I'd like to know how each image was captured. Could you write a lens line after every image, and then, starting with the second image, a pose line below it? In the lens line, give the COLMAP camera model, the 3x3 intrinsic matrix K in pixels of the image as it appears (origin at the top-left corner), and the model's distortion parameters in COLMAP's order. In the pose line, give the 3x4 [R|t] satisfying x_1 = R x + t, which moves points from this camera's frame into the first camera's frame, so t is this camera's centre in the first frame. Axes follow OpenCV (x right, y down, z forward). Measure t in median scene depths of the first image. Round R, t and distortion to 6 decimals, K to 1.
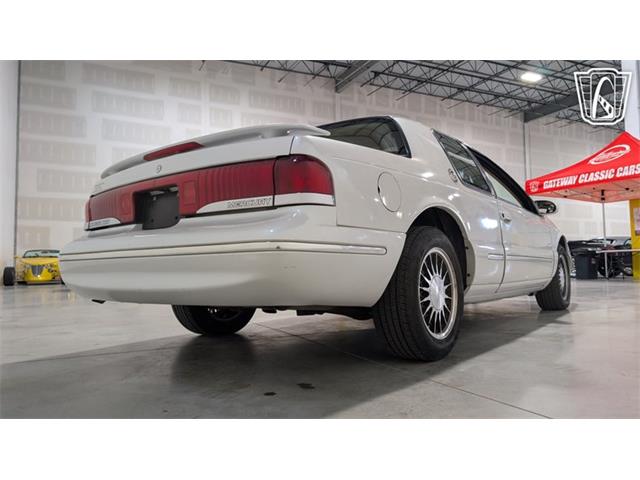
lens RADIAL K [[468.0, 0, 319.0], [0, 468.0, 237.3], [0, 0, 1]] dist [0.026293, -0.023644]
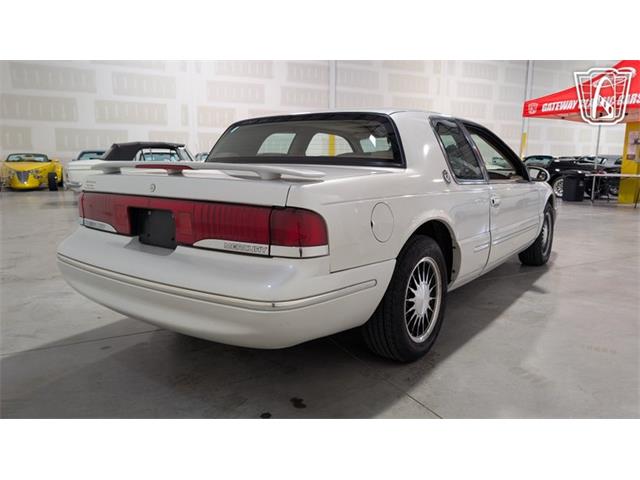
lens RADIAL K [[468.0, 0, 318.7], [0, 468.0, 239.6], [0, 0, 1]] dist [0.026293, -0.023644]
pose [[0.999560, 0.018304, 0.023357, -0.007905], [-0.023086, 0.974192, 0.224538, -0.202824], [-0.018644, -0.224979, 0.974185, -0.000133]]
